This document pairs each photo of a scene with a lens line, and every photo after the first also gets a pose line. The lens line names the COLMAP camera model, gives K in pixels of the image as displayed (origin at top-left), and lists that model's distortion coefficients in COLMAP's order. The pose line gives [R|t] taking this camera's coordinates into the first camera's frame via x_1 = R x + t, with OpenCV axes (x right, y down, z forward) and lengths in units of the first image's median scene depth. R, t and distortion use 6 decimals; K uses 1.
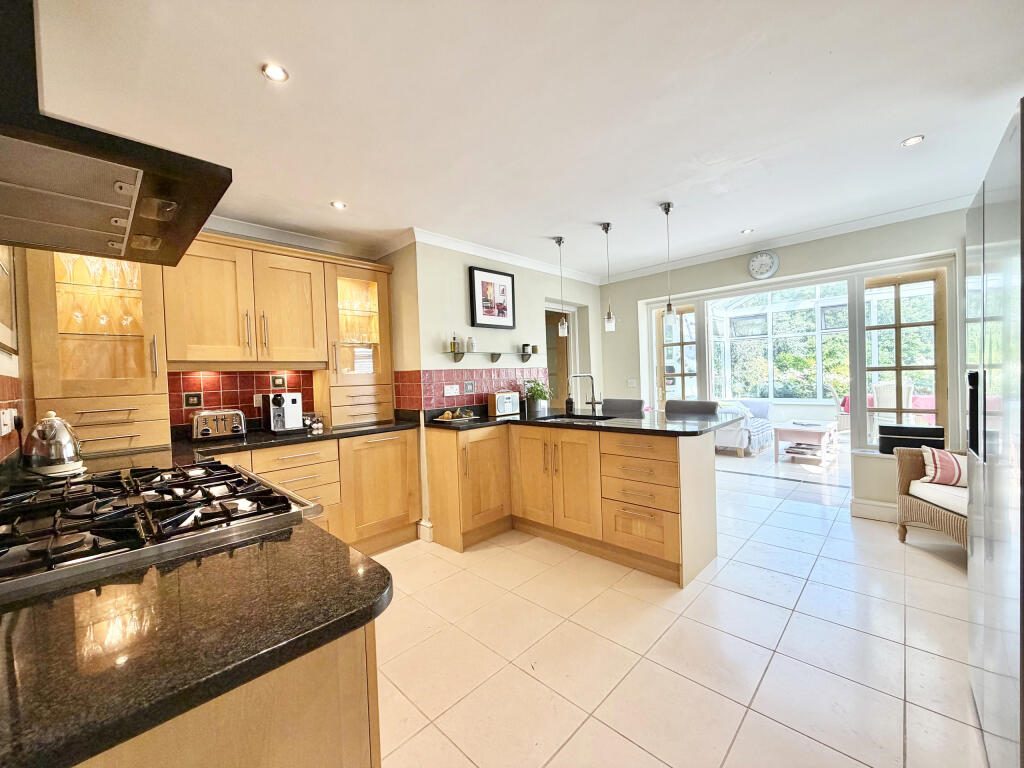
lens RADIAL K [[406.9, 0, 508.2], [0, 406.9, 384.9], [0, 0, 1]] dist [-0.000453, -0.000032]
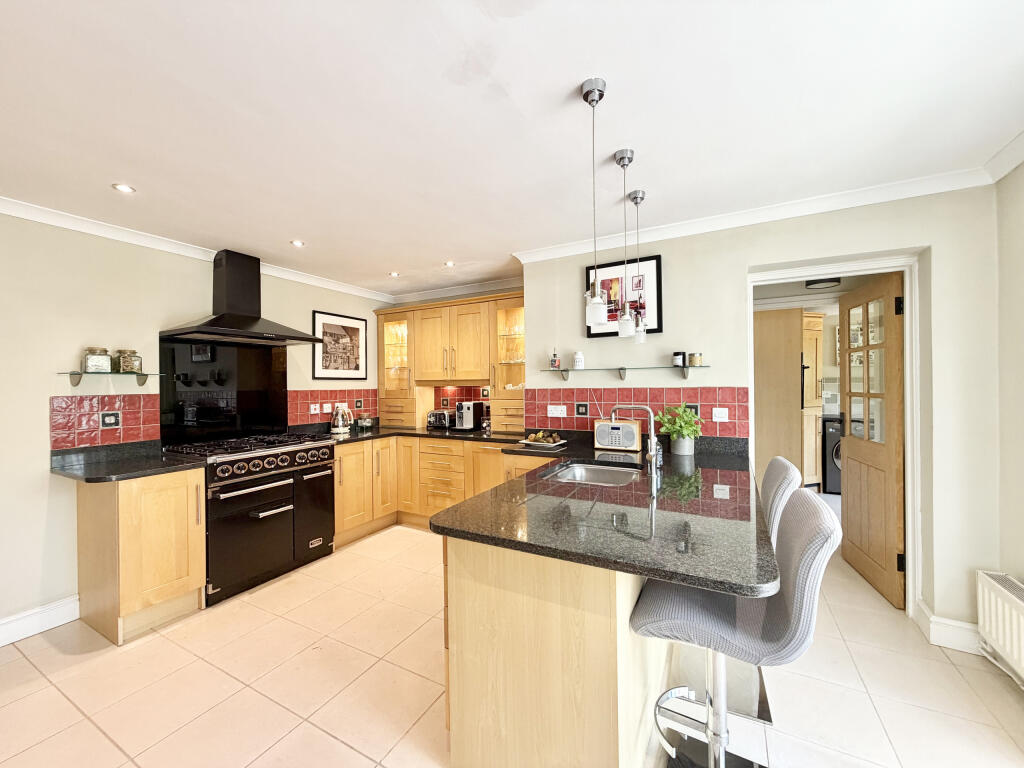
lens RADIAL K [[406.9, 0, 508.2], [0, 406.9, 384.9], [0, 0, 1]] dist [-0.000453, -0.000032]
pose [[0.280165, 0.033806, -0.959356, 0.700552], [-0.016825, 0.999399, 0.030304, -0.070199], [0.959804, 0.007651, 0.280566, 0.617500]]
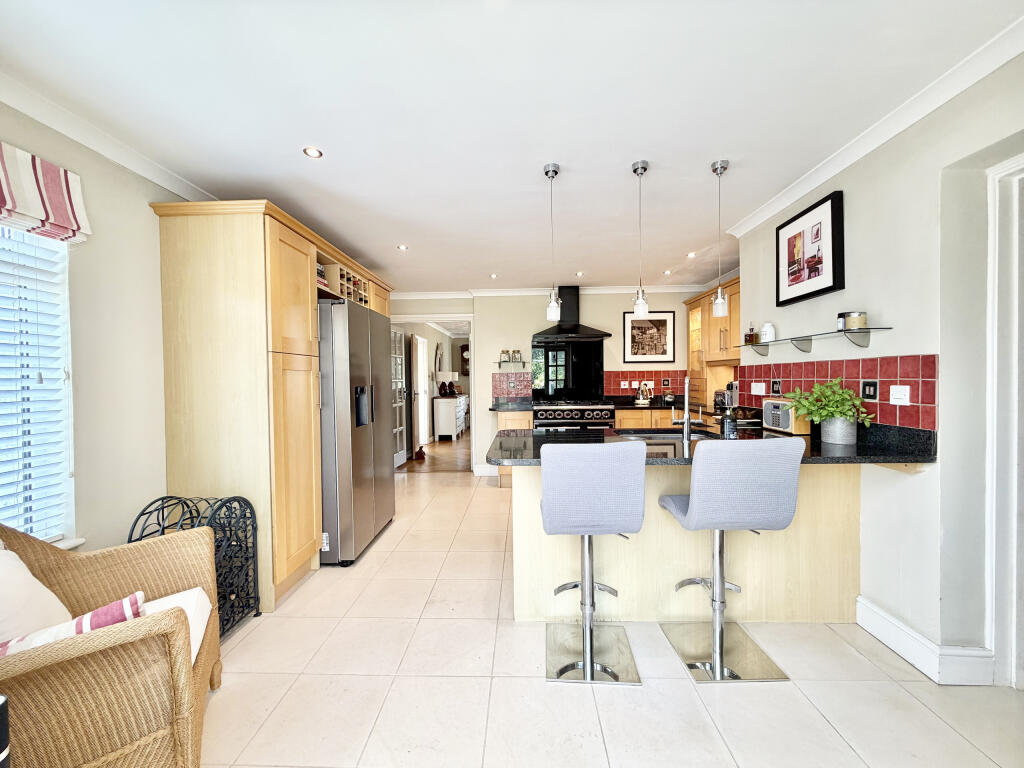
lens RADIAL K [[406.9, 0, 508.2], [0, 406.9, 384.9], [0, 0, 1]] dist [-0.000453, -0.000032]
pose [[-0.738454, 0.056018, -0.671973, 0.822599], [0.026720, 0.998192, 0.053849, -0.054313], [0.673774, 0.021810, -0.738616, 1.252093]]
